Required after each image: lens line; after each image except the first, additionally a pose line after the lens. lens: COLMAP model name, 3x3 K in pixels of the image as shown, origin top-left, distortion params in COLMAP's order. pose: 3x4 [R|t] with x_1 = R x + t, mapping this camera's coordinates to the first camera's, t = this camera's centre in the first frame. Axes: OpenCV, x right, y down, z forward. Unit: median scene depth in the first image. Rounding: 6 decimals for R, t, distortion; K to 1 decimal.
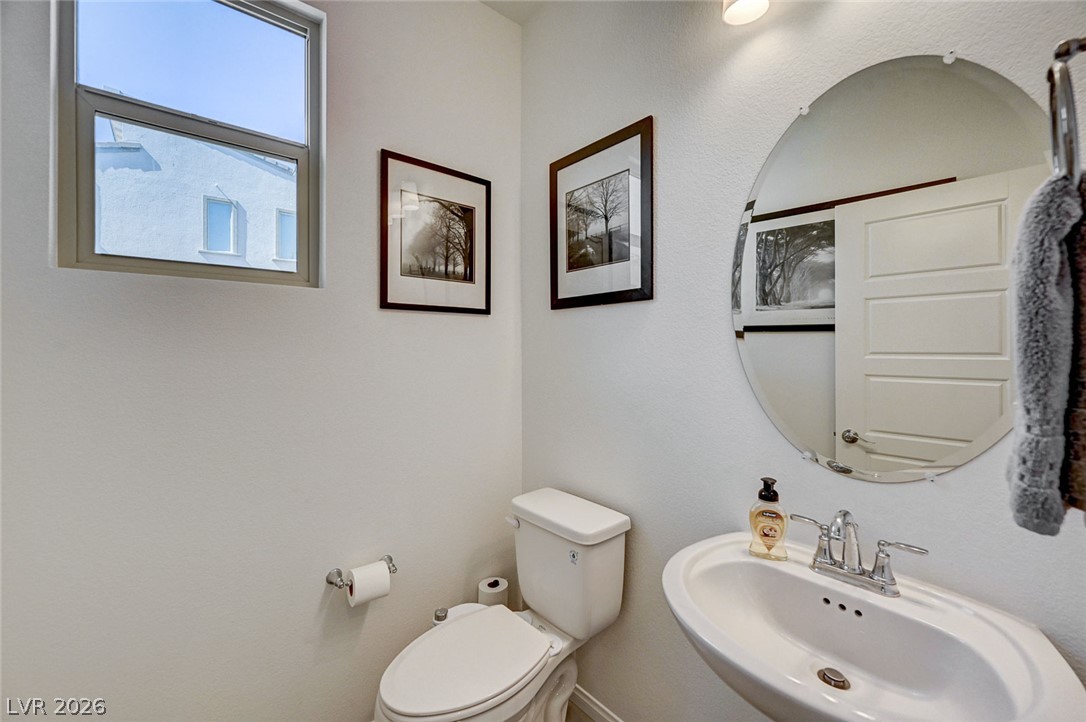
lens RADIAL K [[435.6, 0, 545.3], [0, 435.6, 346.8], [0, 0, 1]] dist [0.001762, 0.000314]
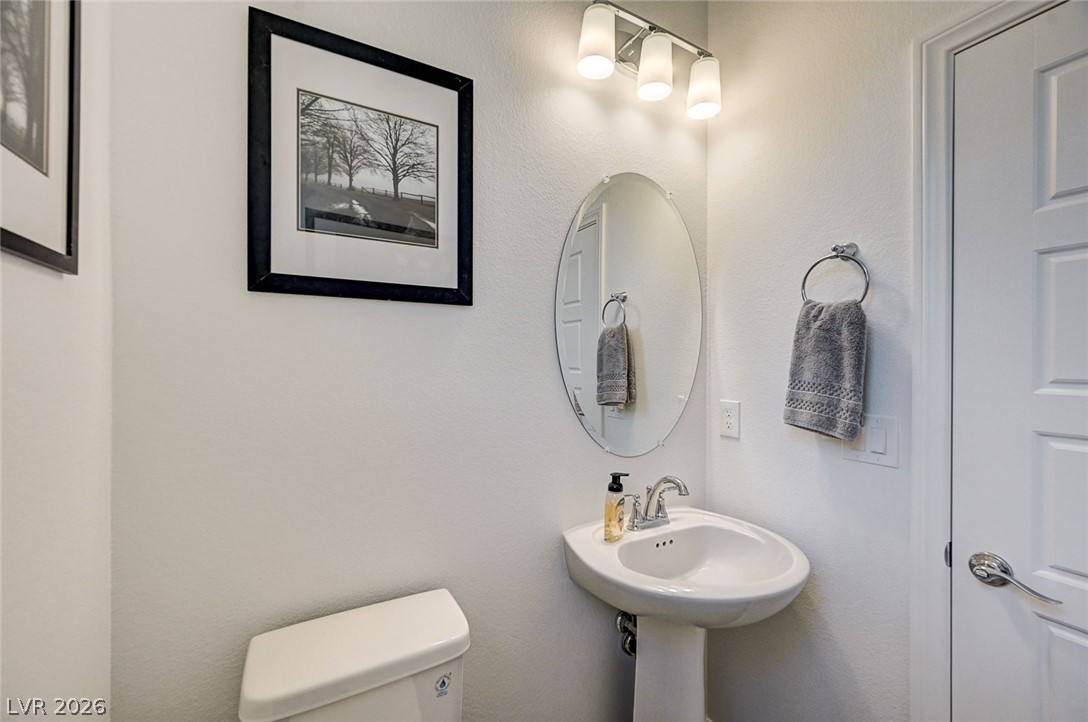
lens RADIAL K [[431.6, 0, 544.0], [0, 431.6, 361.0], [0, 0, 1]] dist [0.001042, 0.000387]
pose [[0.215038, 0.001616, 0.976604, -0.470181], [-0.009036, 0.999959, 0.000335, -0.005851], [-0.976564, -0.008897, 0.215044, 0.627701]]
